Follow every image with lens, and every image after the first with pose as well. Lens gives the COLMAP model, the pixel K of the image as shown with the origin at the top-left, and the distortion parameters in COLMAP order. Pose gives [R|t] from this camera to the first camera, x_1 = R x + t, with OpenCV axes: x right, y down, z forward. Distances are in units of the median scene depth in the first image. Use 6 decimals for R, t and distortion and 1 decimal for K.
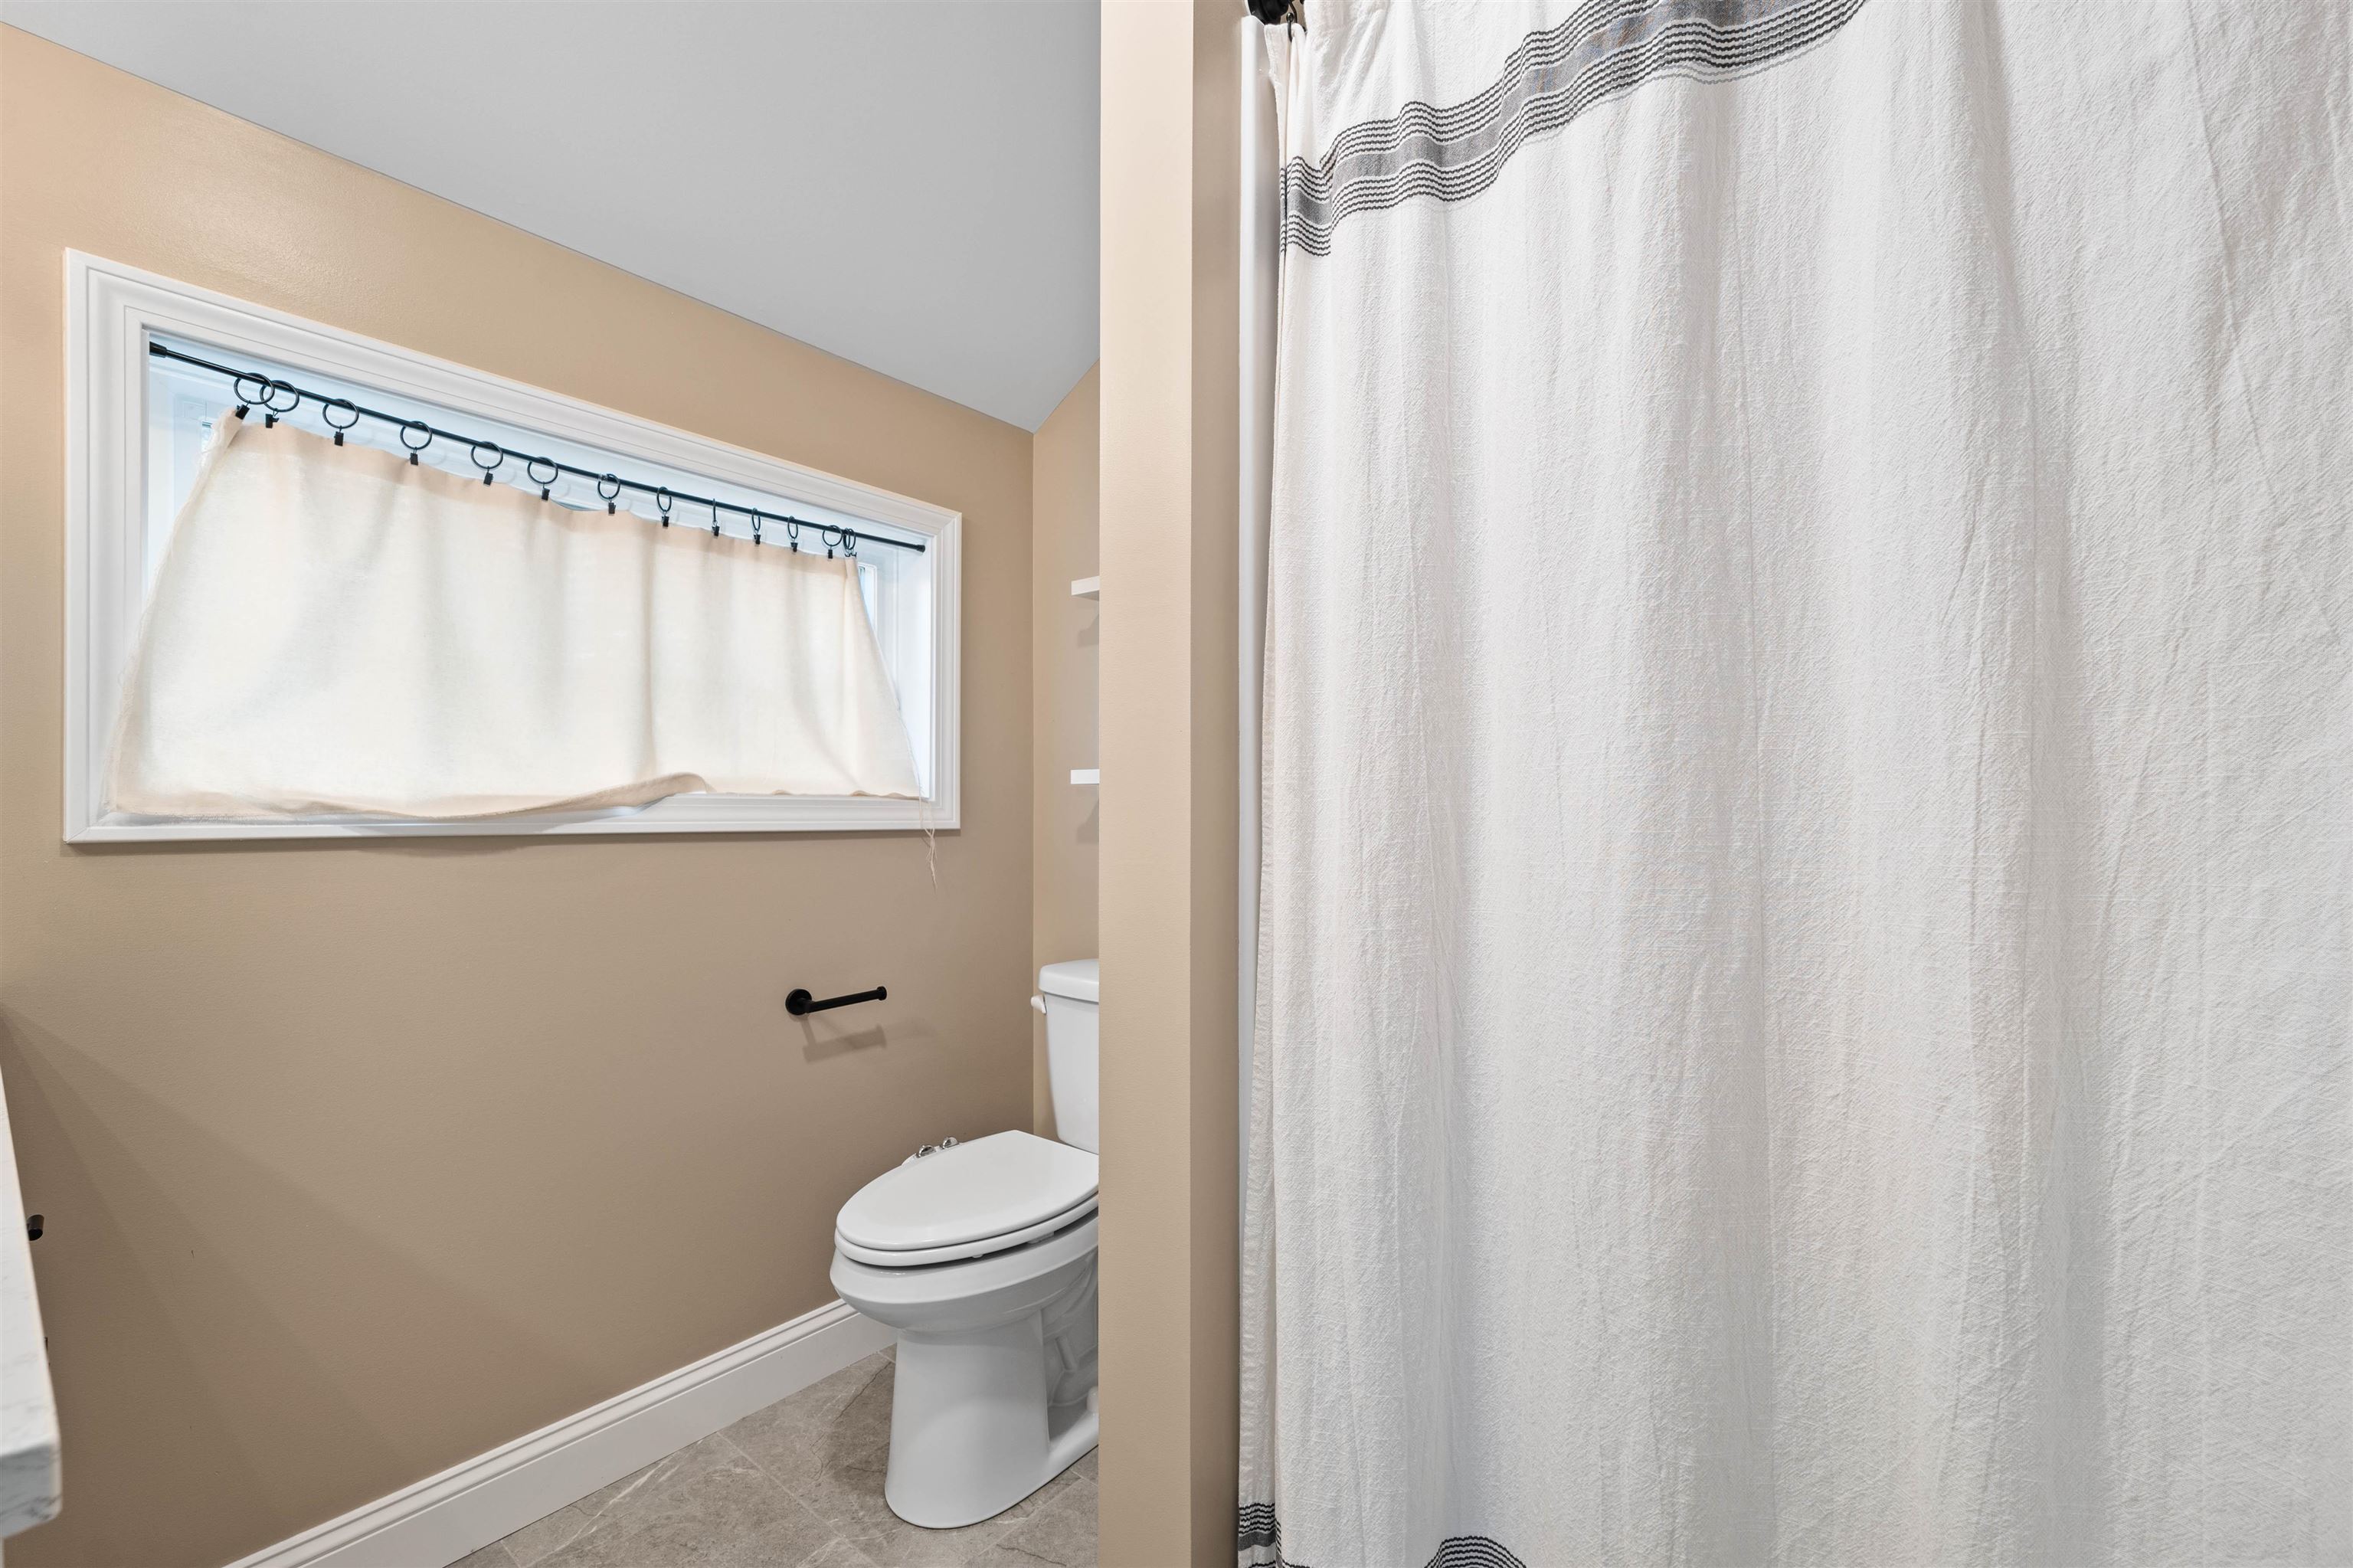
lens RADIAL K [[966.8, 0, 1176.7], [0, 966.8, 802.7], [0, 0, 1]] dist [0.003526, -0.001112]
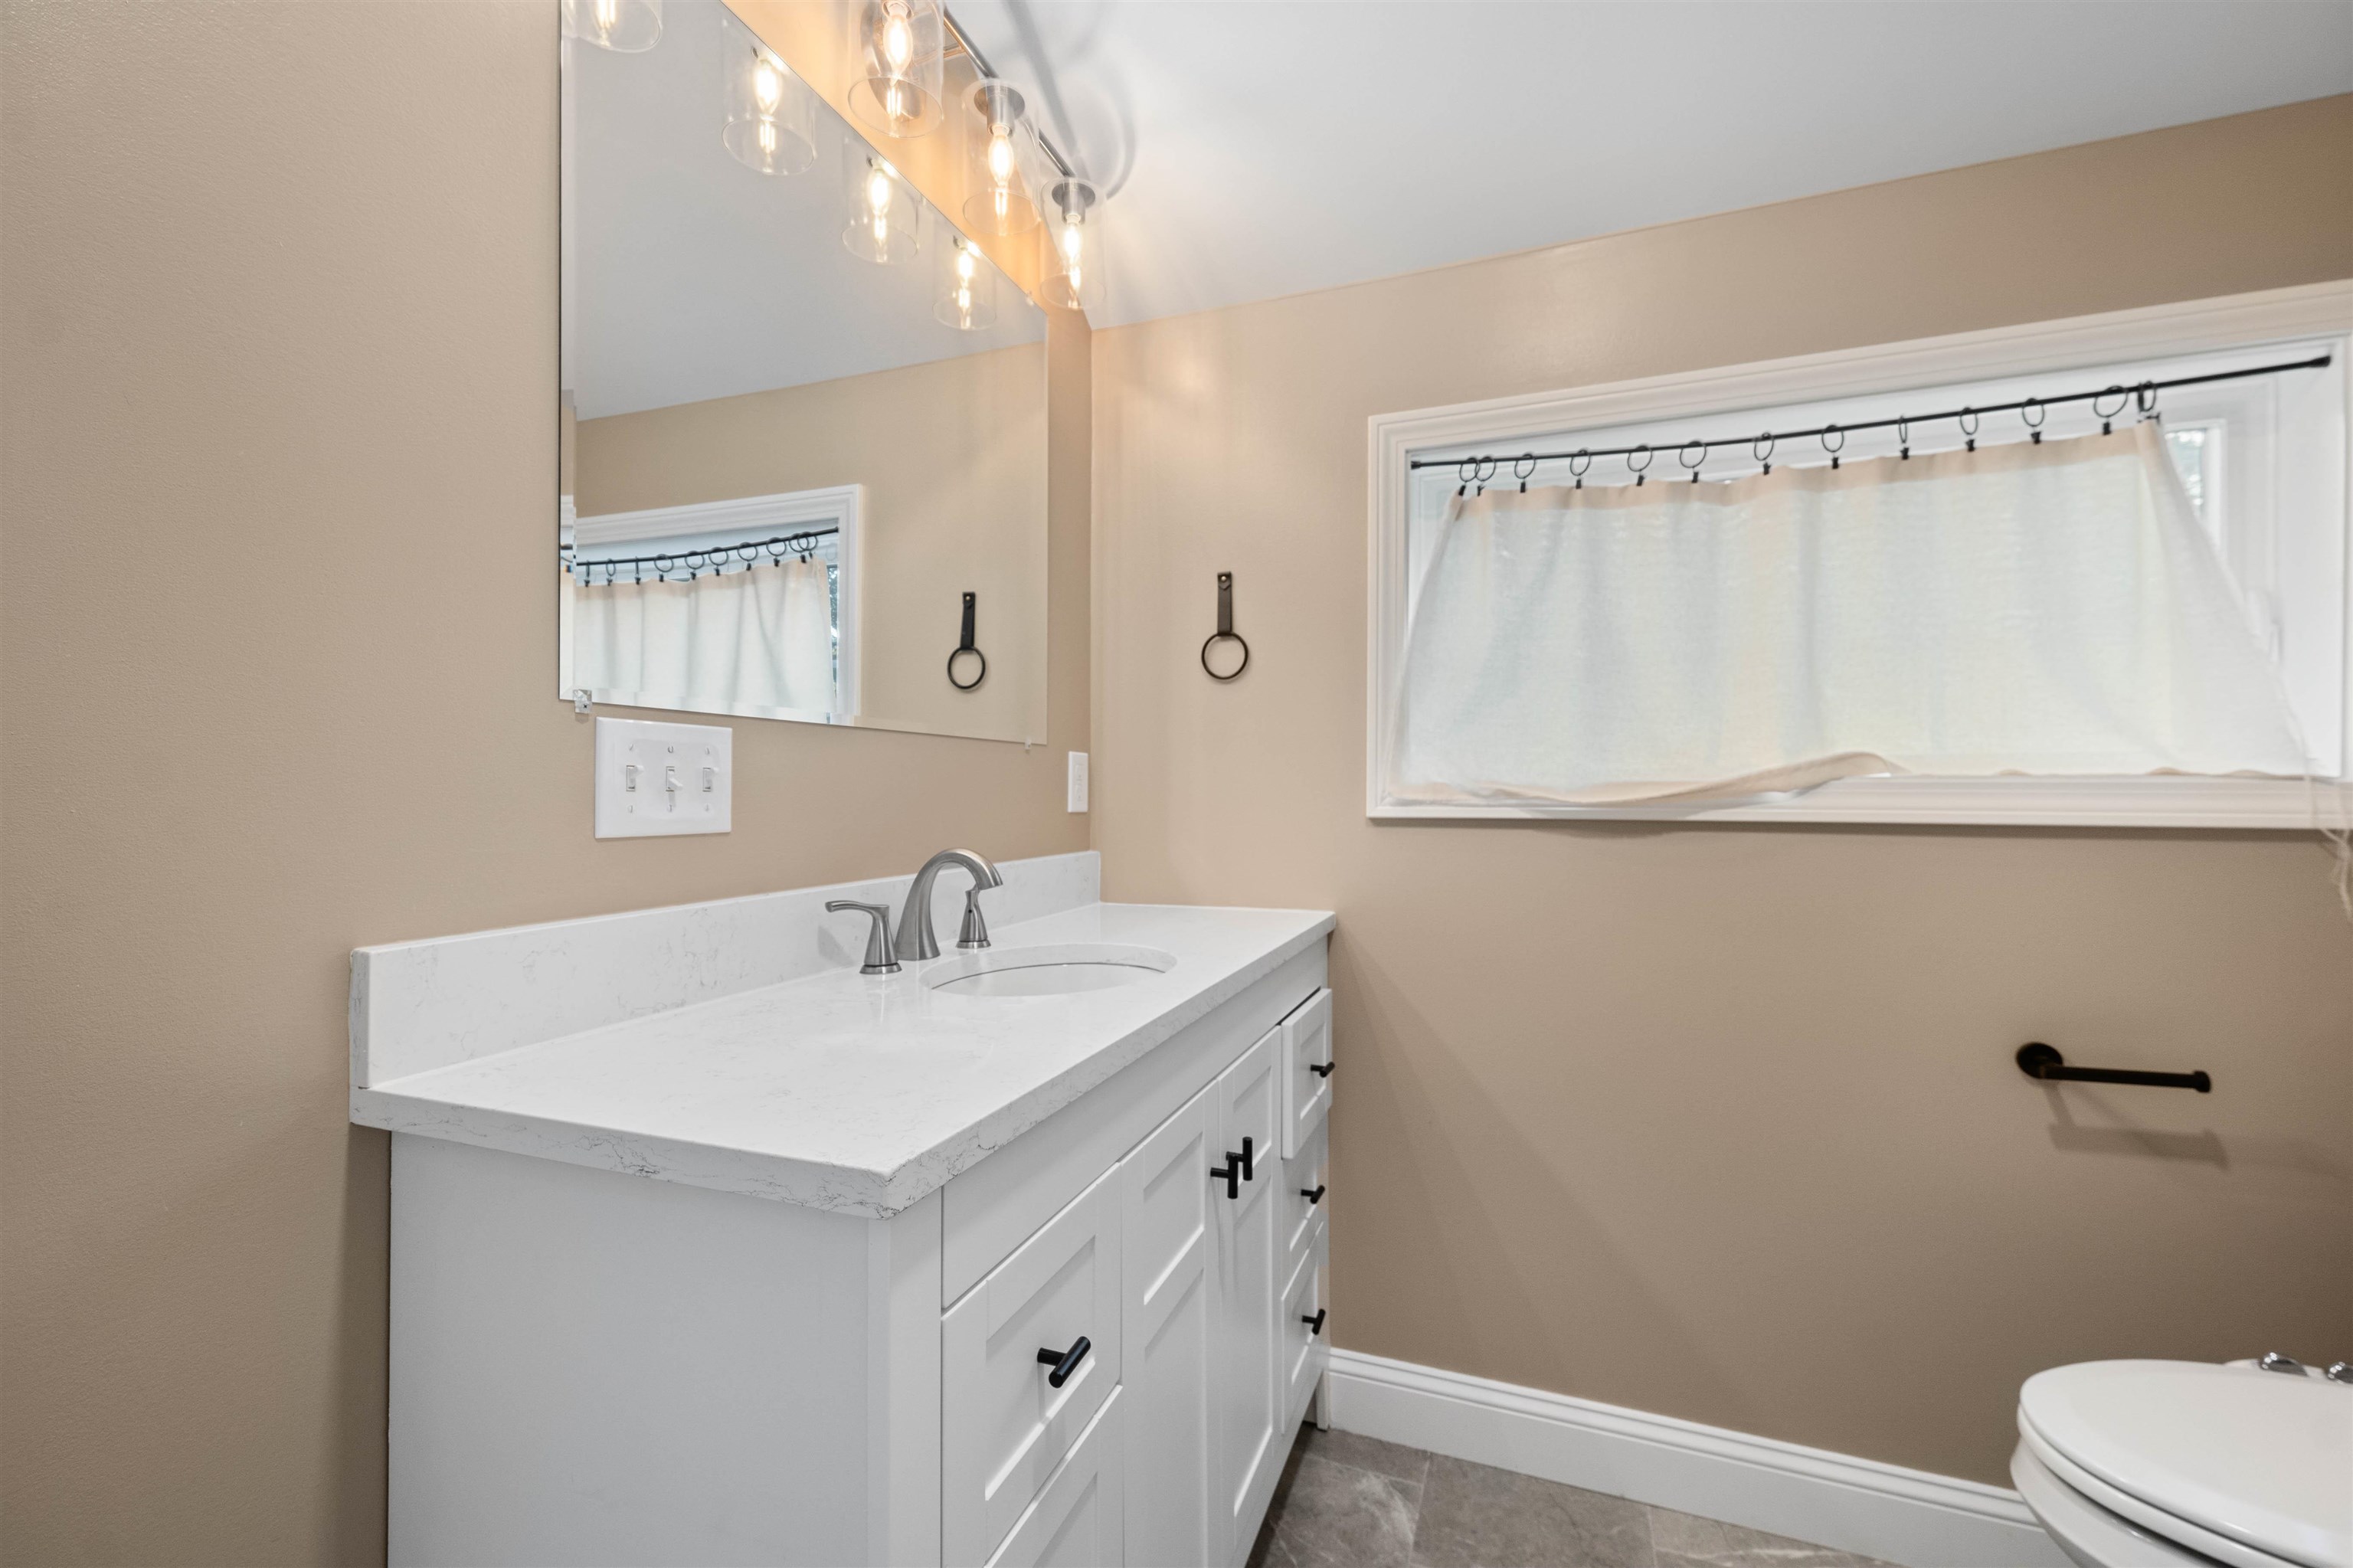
lens RADIAL K [[966.8, 0, 1173.2], [0, 966.8, 782.2], [0, 0, 1]] dist [0.003526, -0.001112]
pose [[0.308764, -0.011597, -0.951068, 0.120872], [0.006103, 0.999929, -0.010211, 0.000571], [0.951119, -0.002652, 0.308813, 0.185765]]
